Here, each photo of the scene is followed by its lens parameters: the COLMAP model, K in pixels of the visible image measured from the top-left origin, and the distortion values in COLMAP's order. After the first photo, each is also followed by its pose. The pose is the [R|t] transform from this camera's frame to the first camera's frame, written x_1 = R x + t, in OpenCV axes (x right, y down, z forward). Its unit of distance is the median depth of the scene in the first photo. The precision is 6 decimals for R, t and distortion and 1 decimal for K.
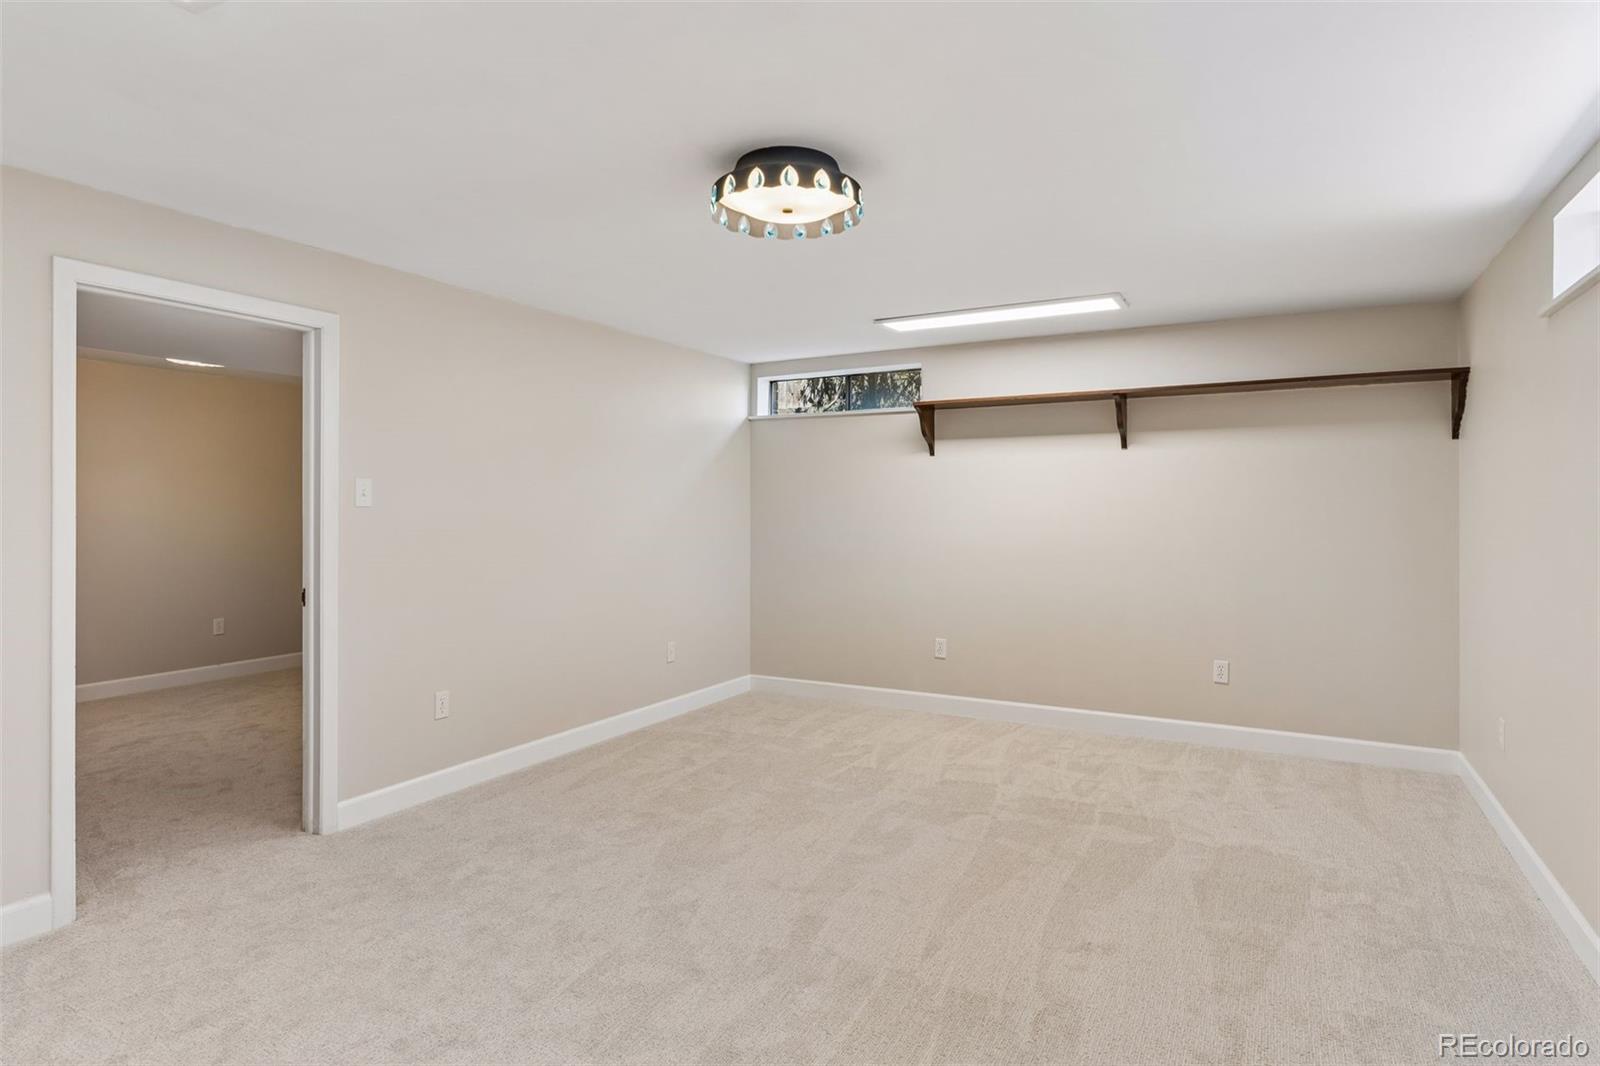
lens RADIAL K [[855.6, 0, 804.7], [0, 855.6, 531.3], [0, 0, 1]] dist [-0.002354, 0.002341]
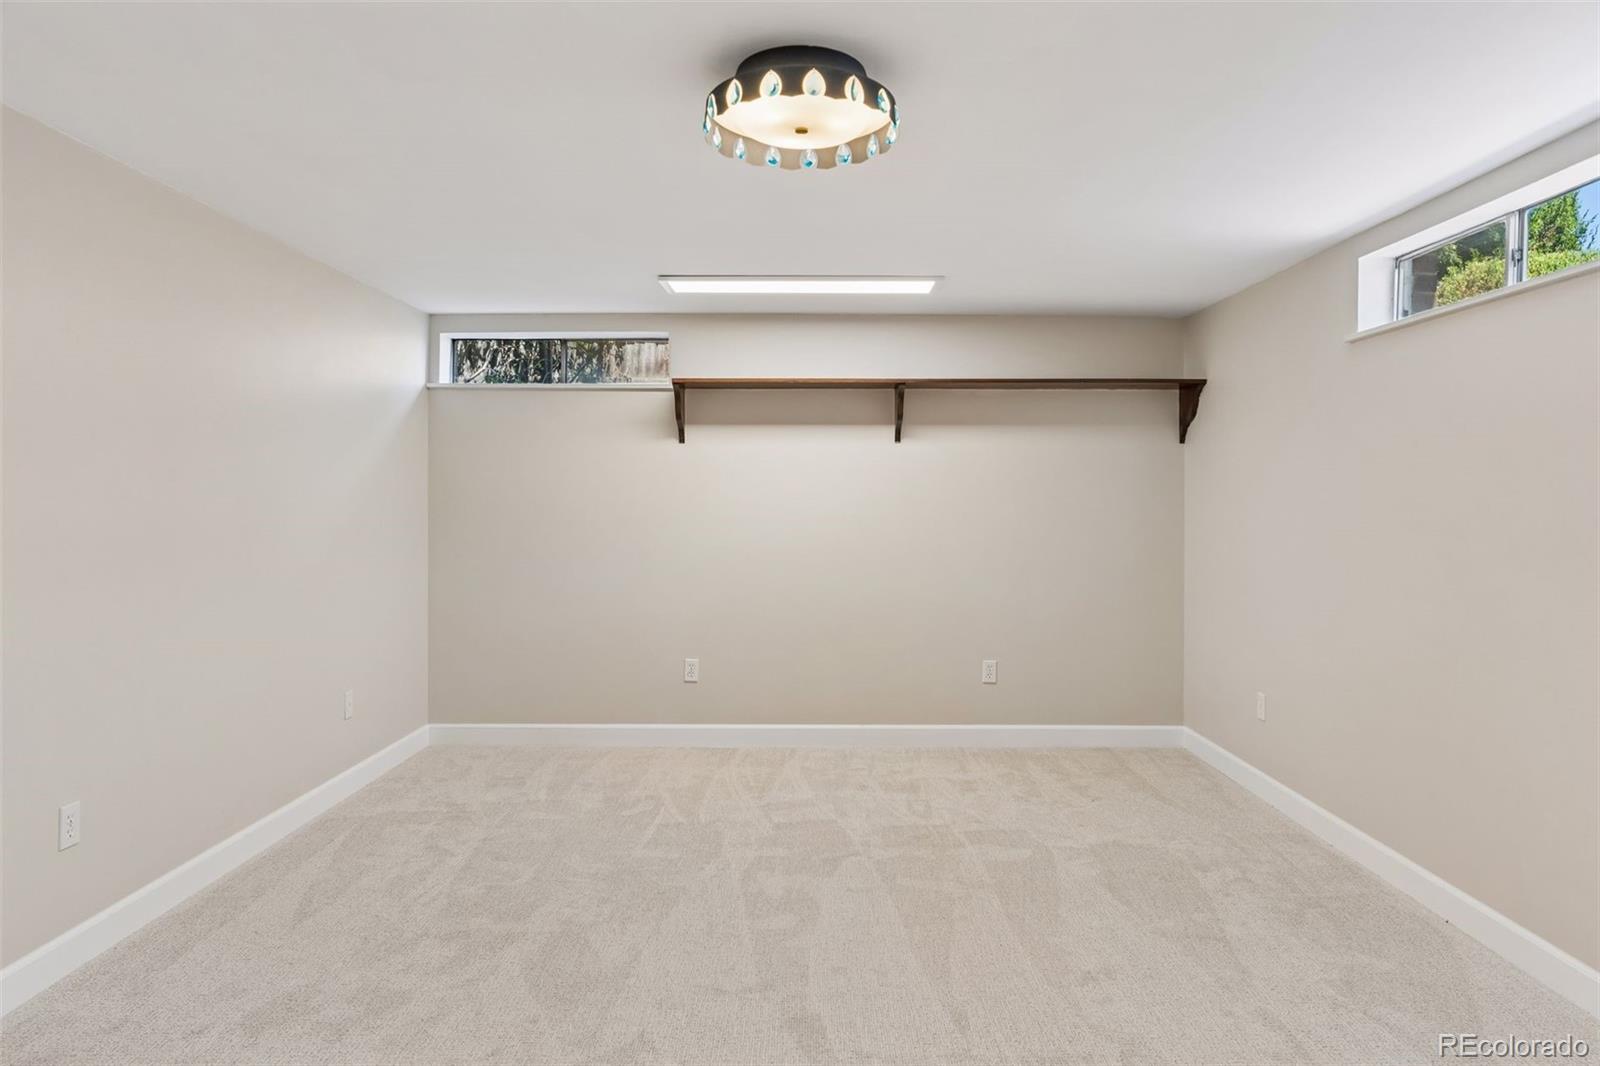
lens RADIAL K [[976.3, 0, 803.5], [0, 976.3, 526.8], [0, 0, 1]] dist [-0.016894, 0.005278]
pose [[0.880255, -0.009126, 0.474414, -0.273012], [0.010677, 0.999943, -0.000577, -0.005083], [-0.474381, 0.005574, 0.880302, 0.128619]]
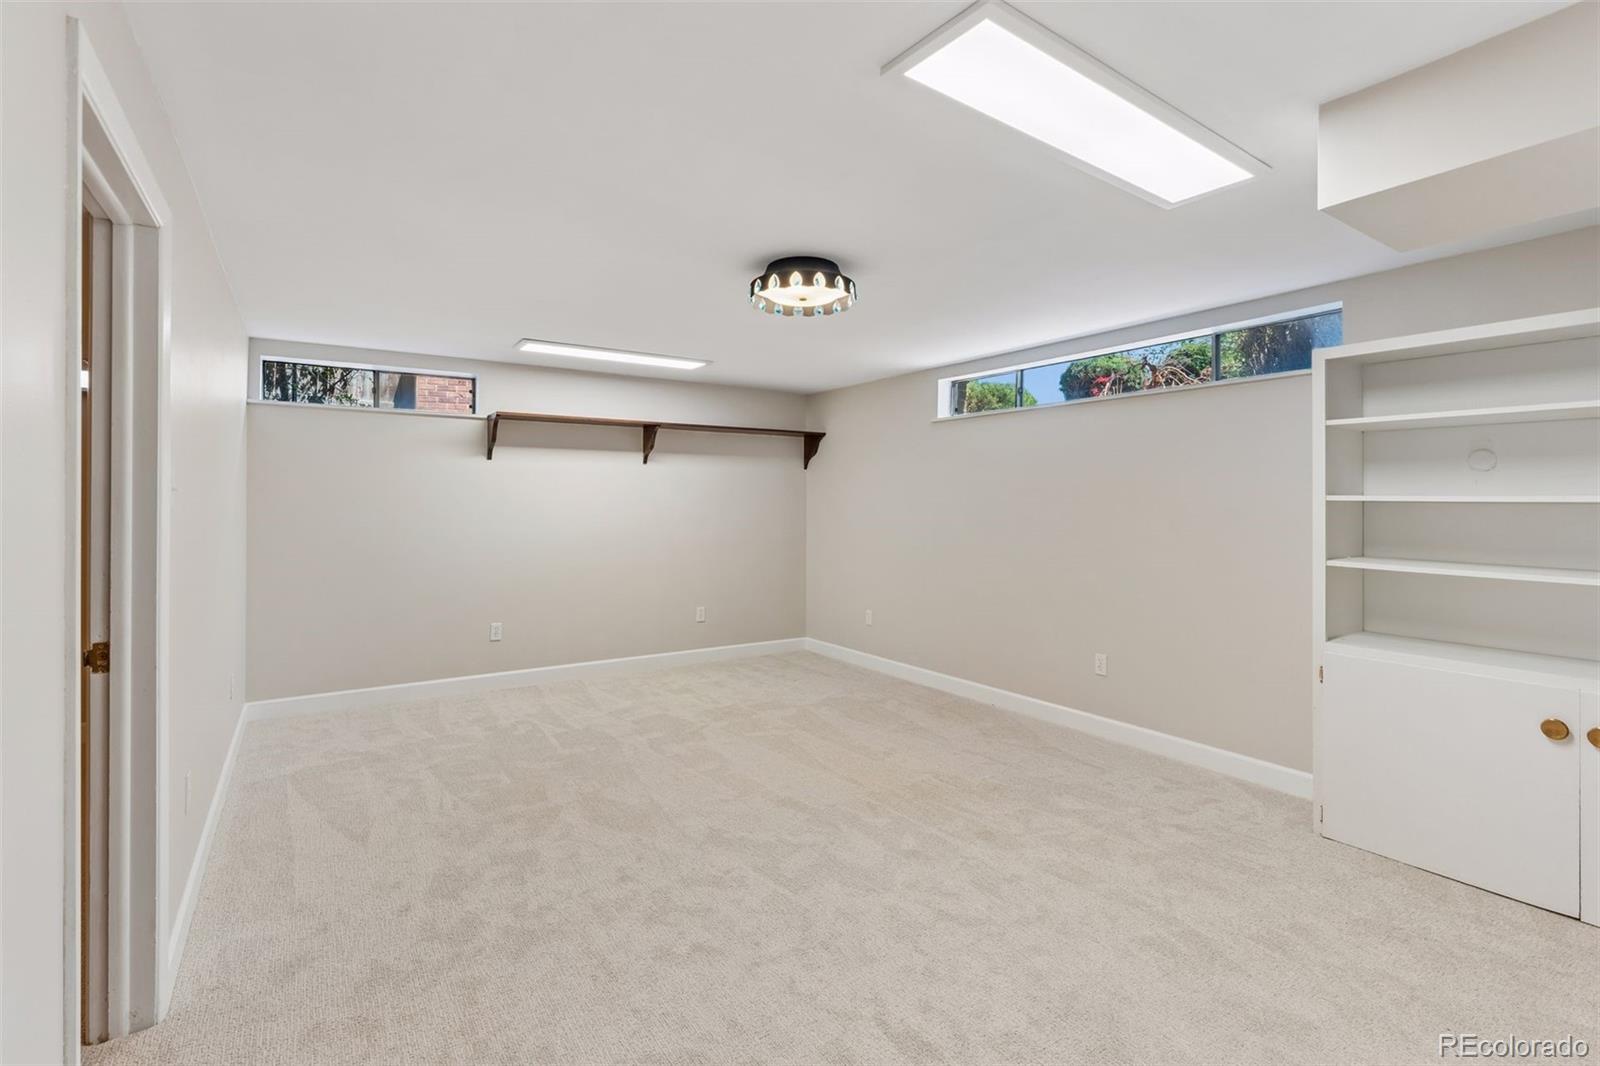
lens RADIAL K [[736.4, 0, 798.0], [0, 736.4, 516.2], [0, 0, 1]] dist [-0.002928, -0.000194]
pose [[0.475104, -0.013287, 0.879829, -0.677378], [0.023380, 0.999724, 0.002473, -0.010494], [-0.879619, 0.019396, 0.475283, 0.259265]]
